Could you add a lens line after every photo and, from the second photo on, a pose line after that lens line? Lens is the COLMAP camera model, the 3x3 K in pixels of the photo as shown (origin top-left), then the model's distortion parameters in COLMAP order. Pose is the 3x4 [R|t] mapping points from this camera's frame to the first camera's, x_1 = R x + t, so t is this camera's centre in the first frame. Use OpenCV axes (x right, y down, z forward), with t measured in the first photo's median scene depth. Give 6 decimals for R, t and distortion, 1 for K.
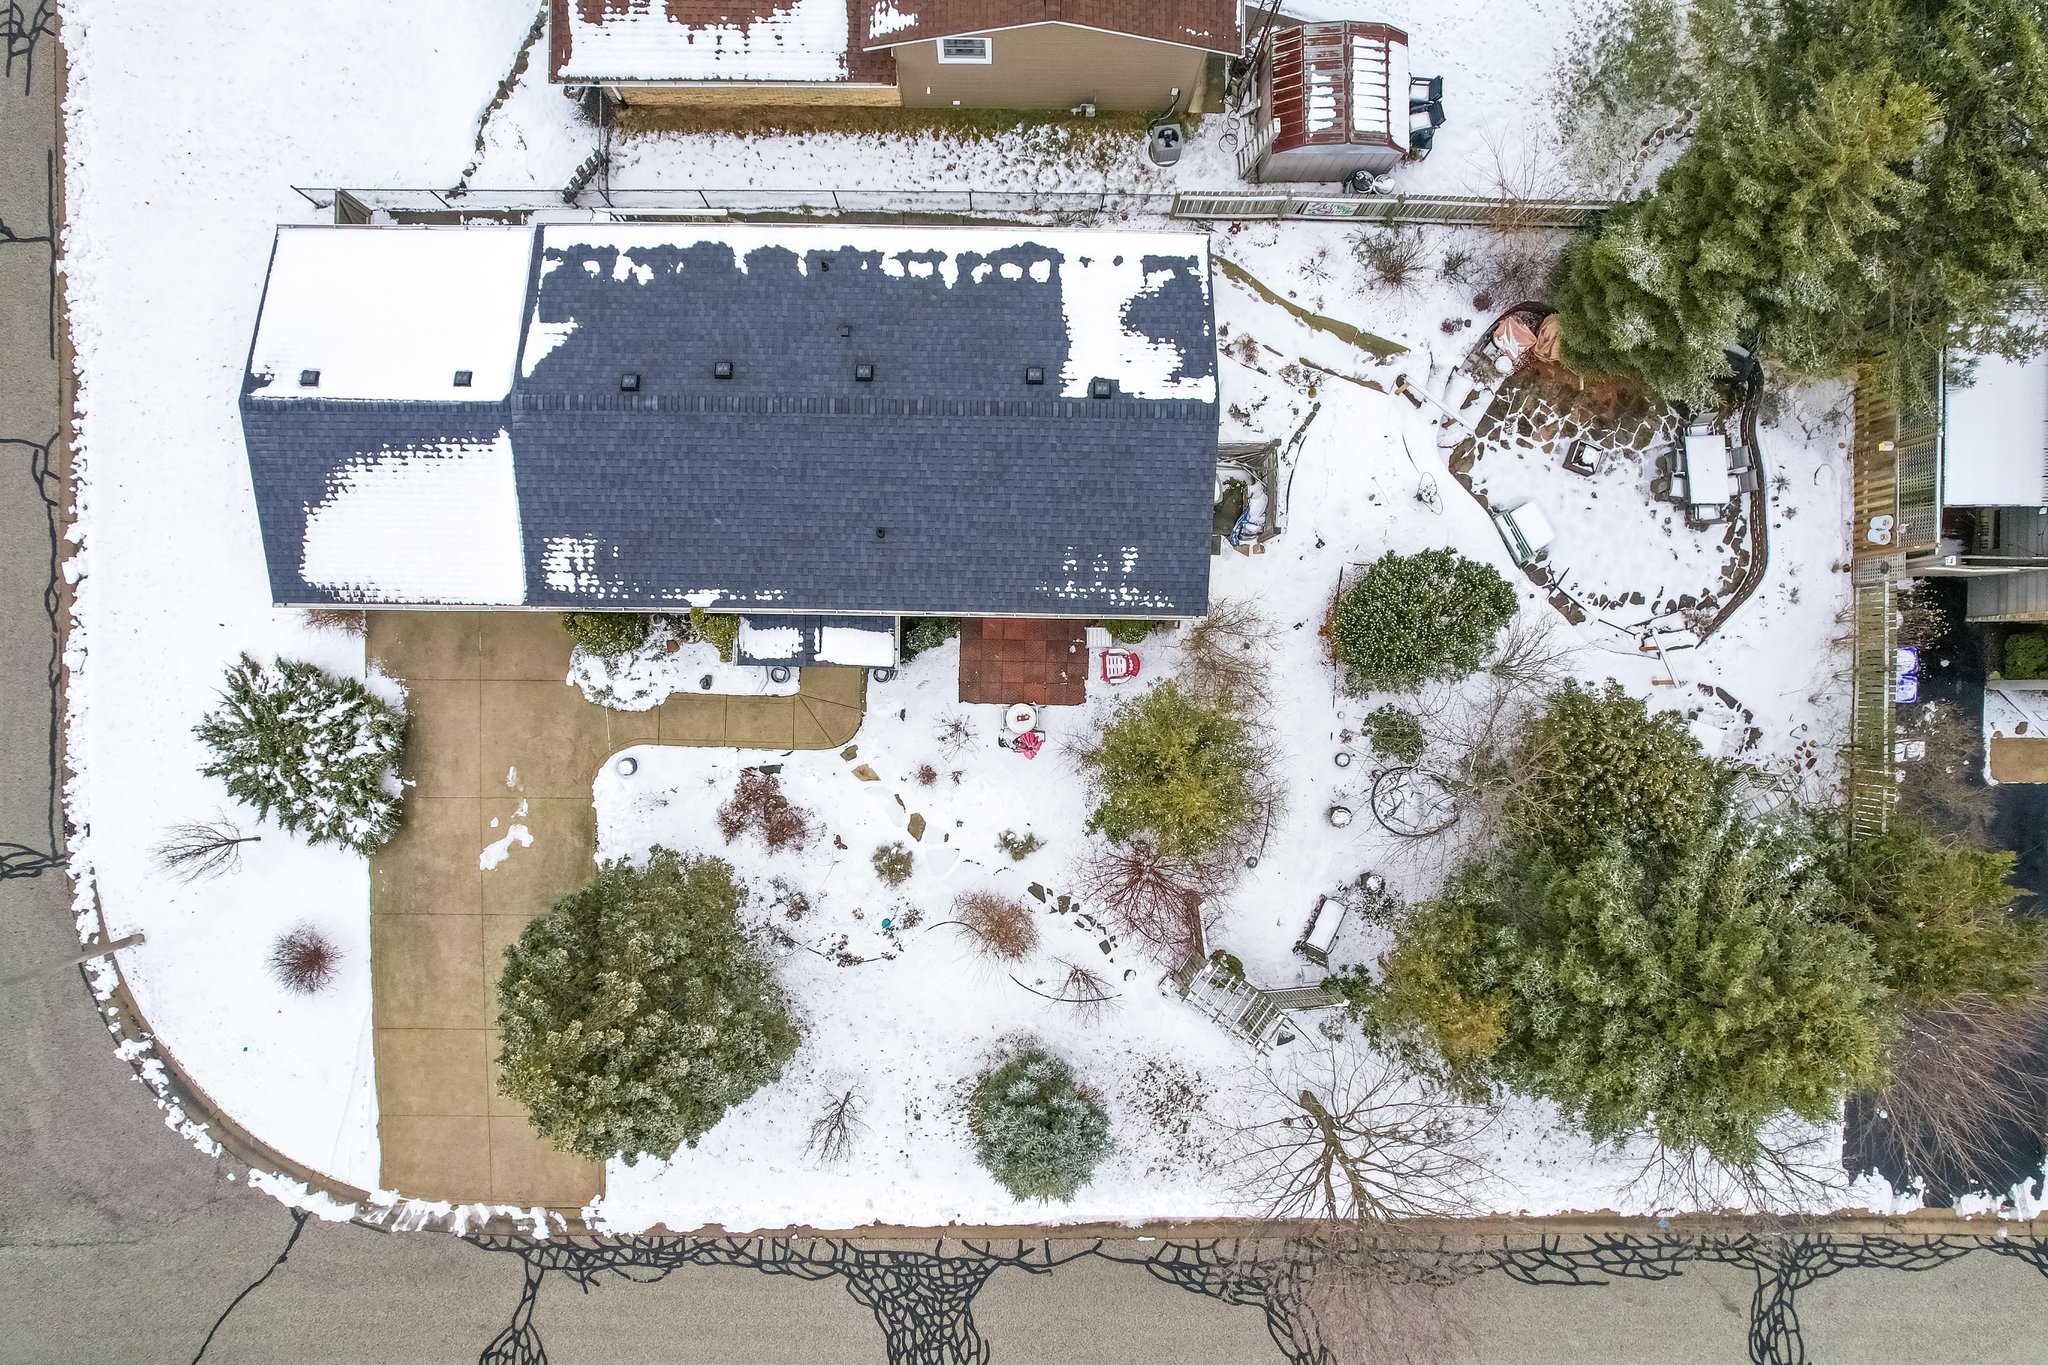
lens RADIAL K [[1297.8, 0, 1024.8], [0, 1297.8, 726.9], [0, 0, 1]] dist [-0.076638, 0.075483]
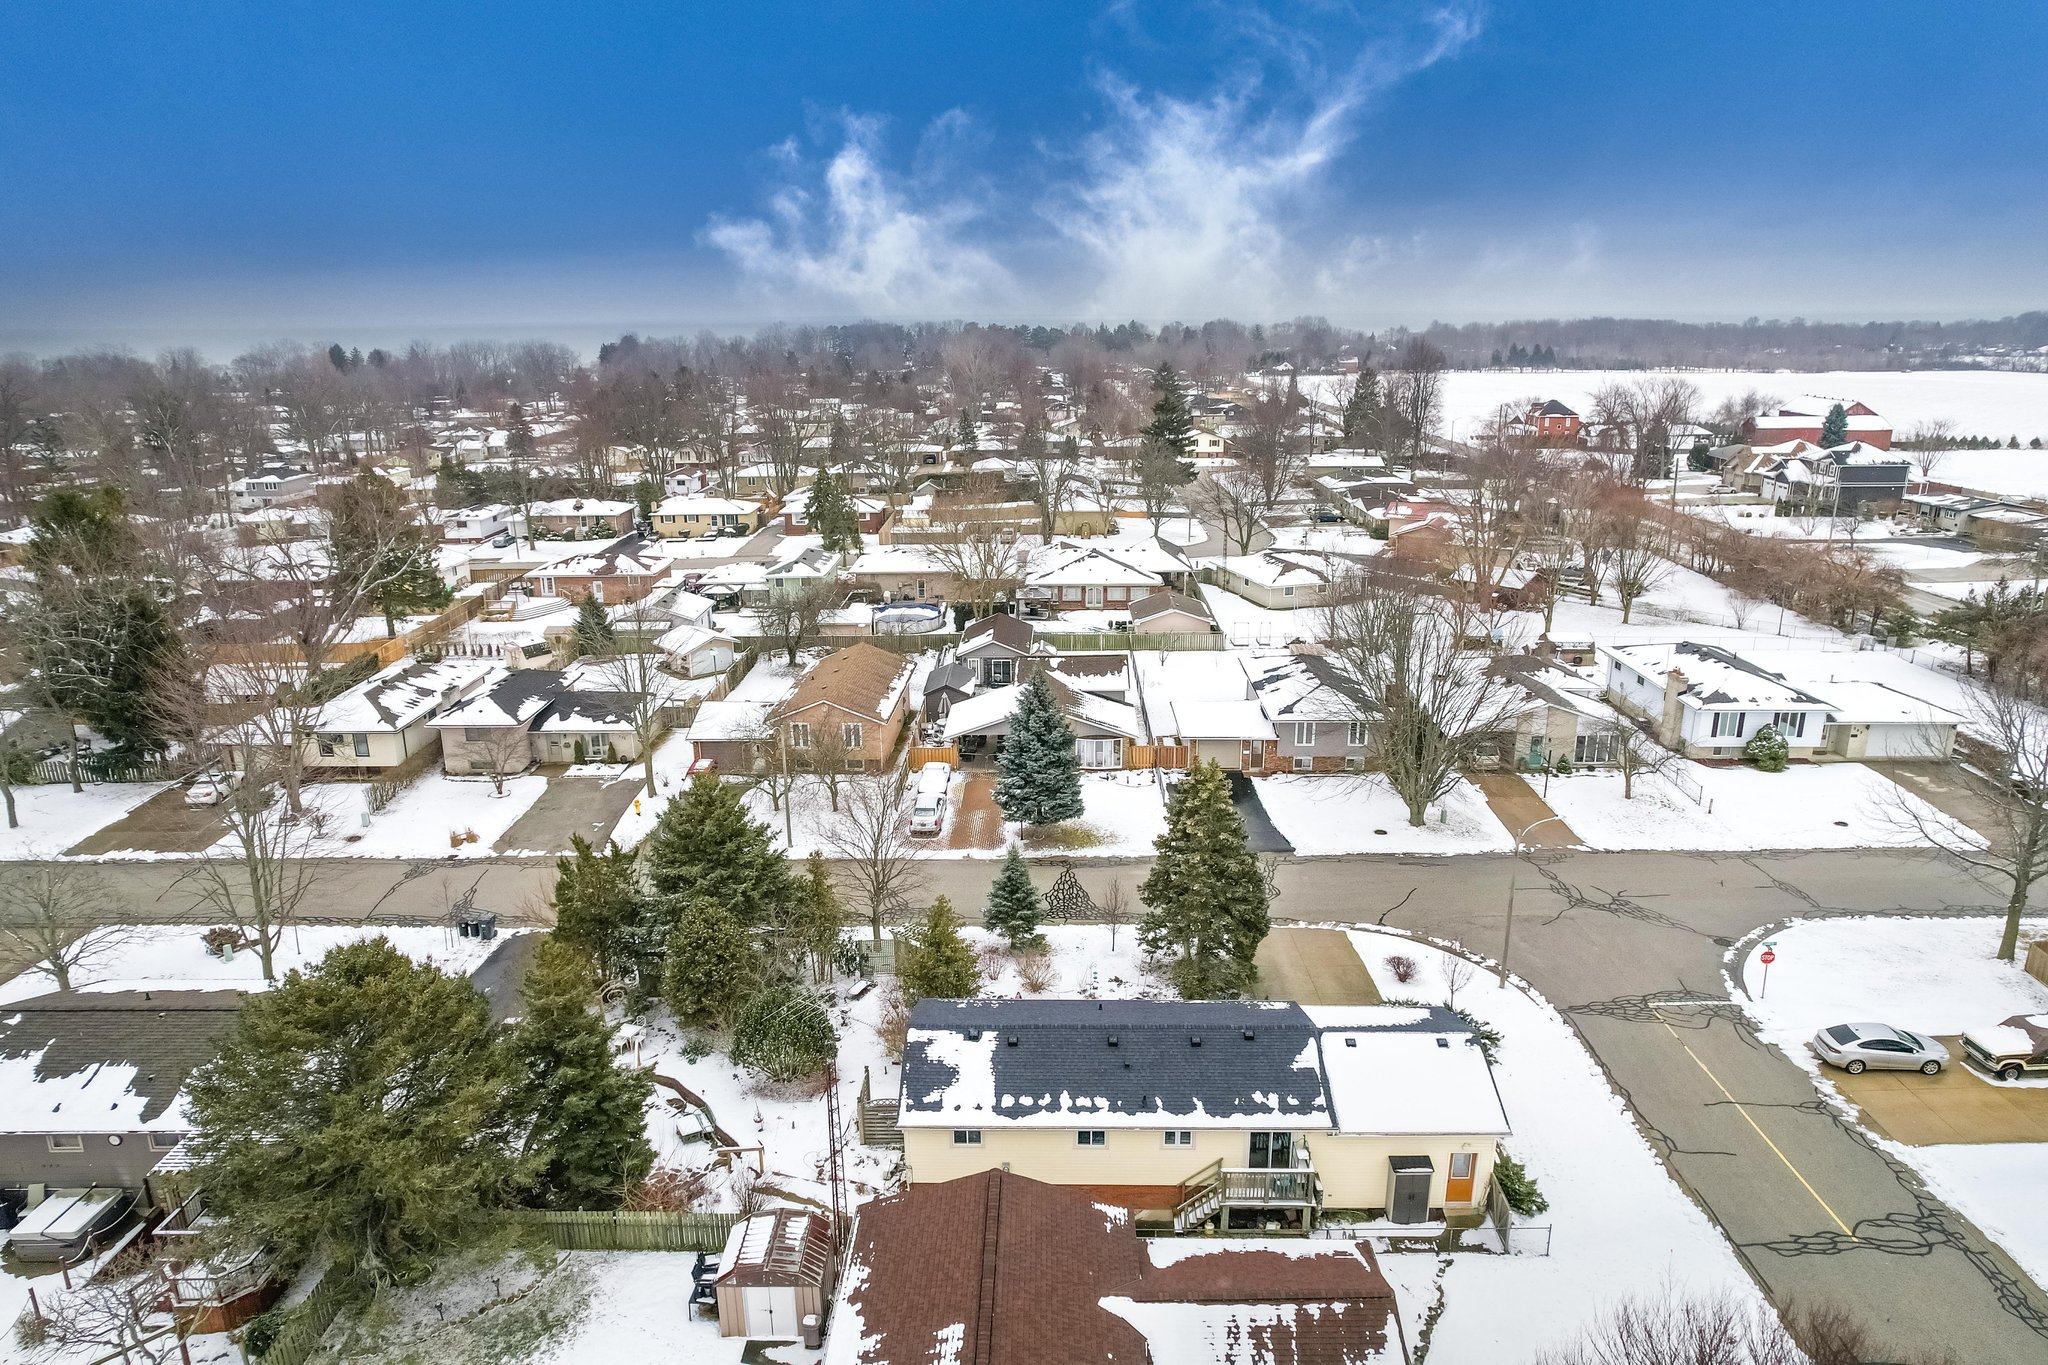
lens RADIAL K [[1309.5, 0, 1036.2], [0, 1309.5, 682.9], [0, 0, 1]] dist [-0.075594, 0.075899]
pose [[-0.999972, -0.007457, 0.000284, -0.017054], [0.002446, -0.291605, 0.956536, -1.507726], [-0.007050, 0.956510, 0.291615, 0.040027]]
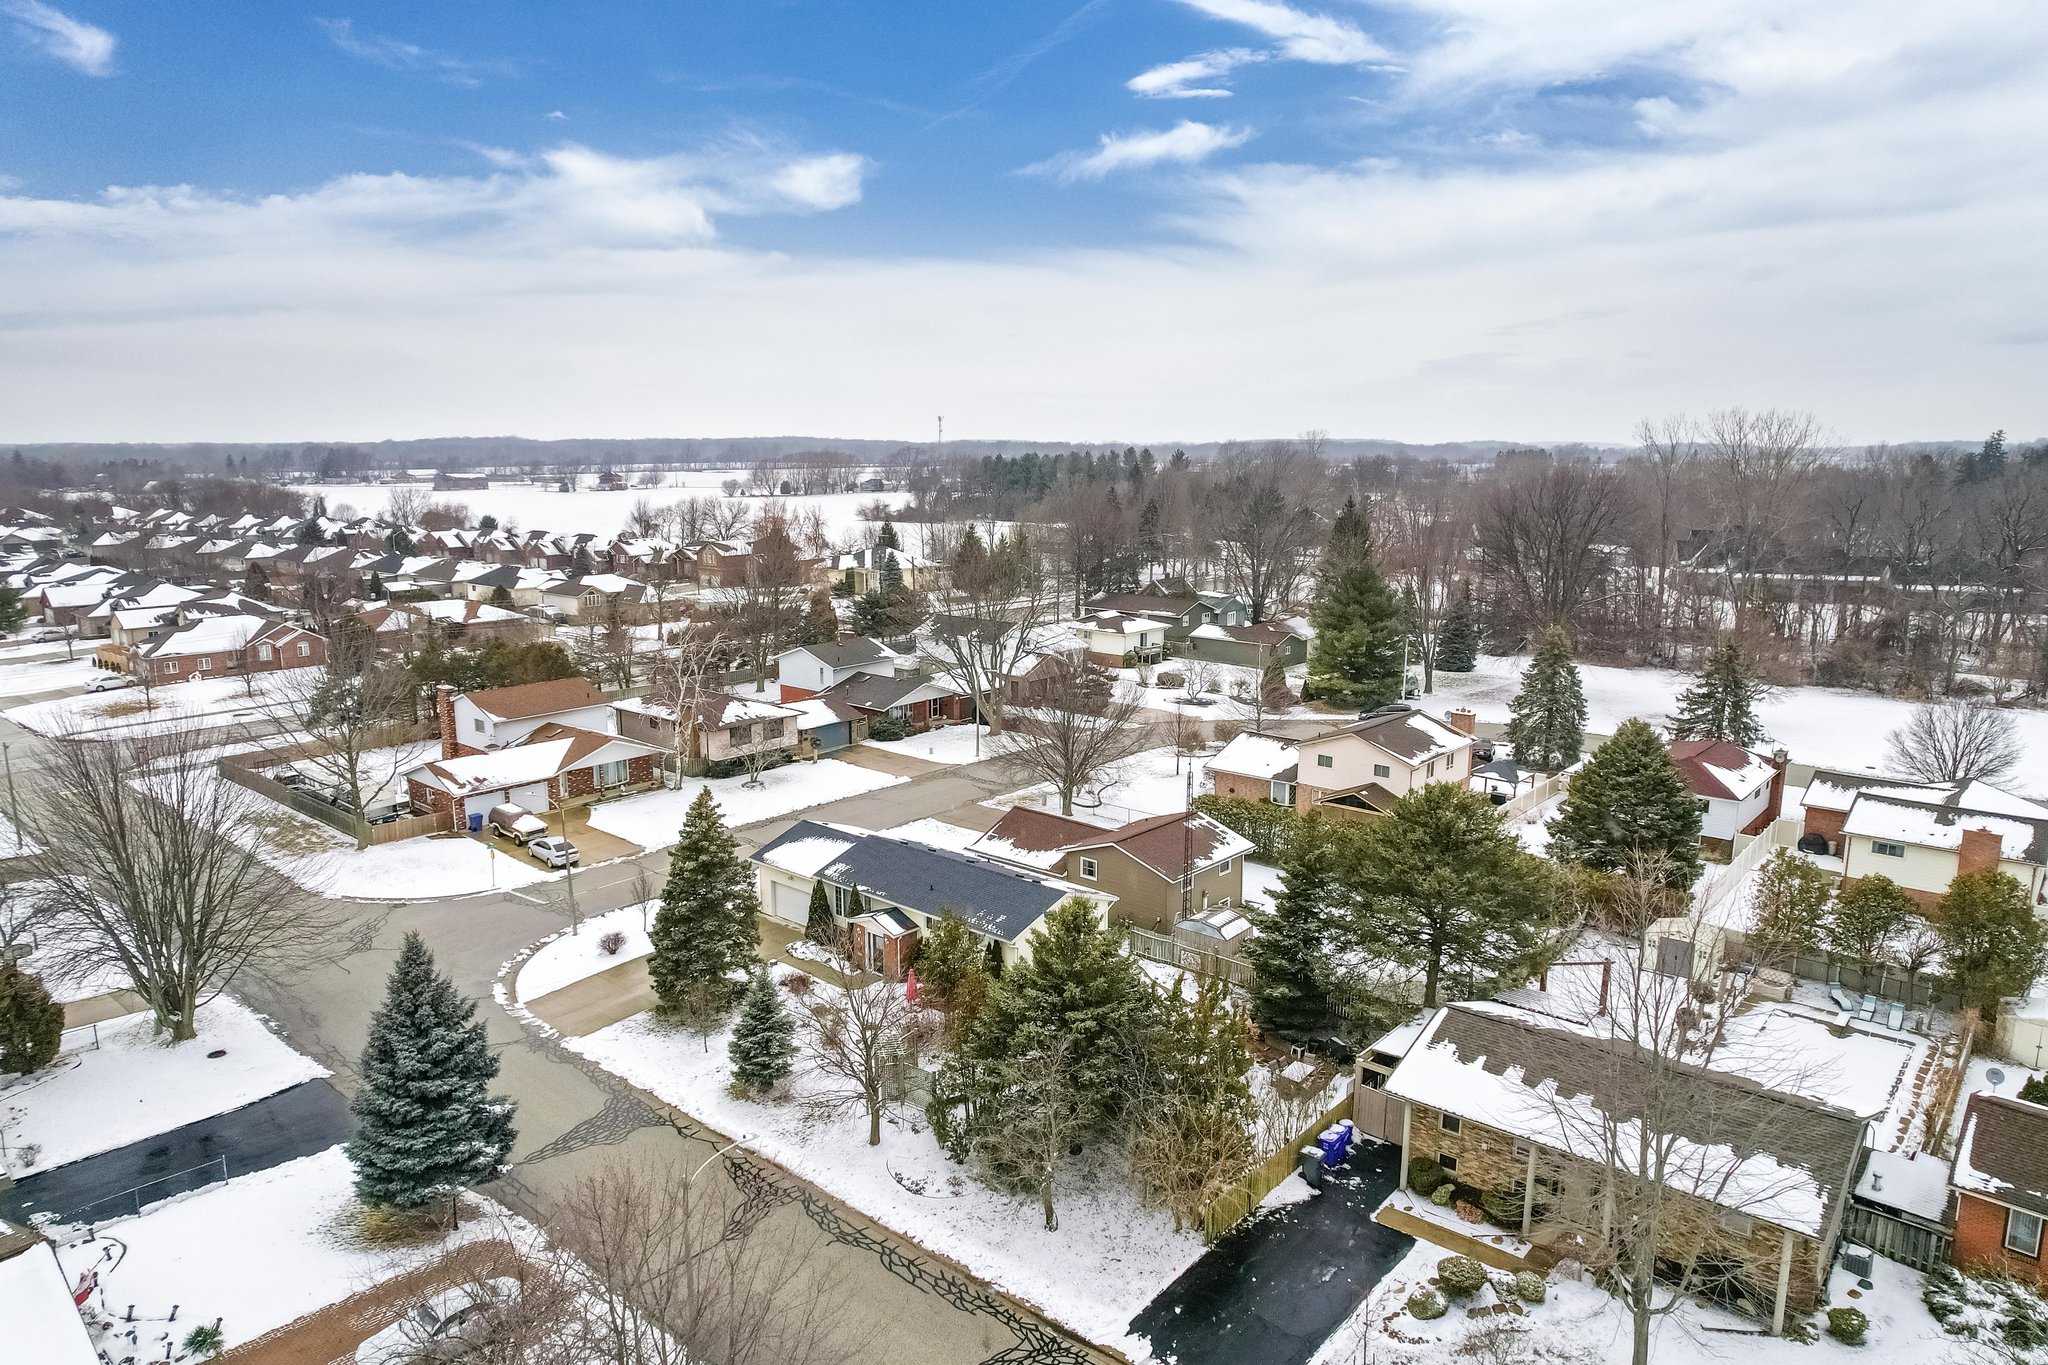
lens RADIAL K [[1339.4, 0, 1033.5], [0, 1339.4, 677.1], [0, 0, 1]] dist [-0.034201, -0.000858]
pose [[0.759260, 0.097841, -0.643391, 1.411075], [-0.650745, 0.125519, -0.748850, 1.362416], [0.007489, 0.987255, 0.158971, 0.178935]]
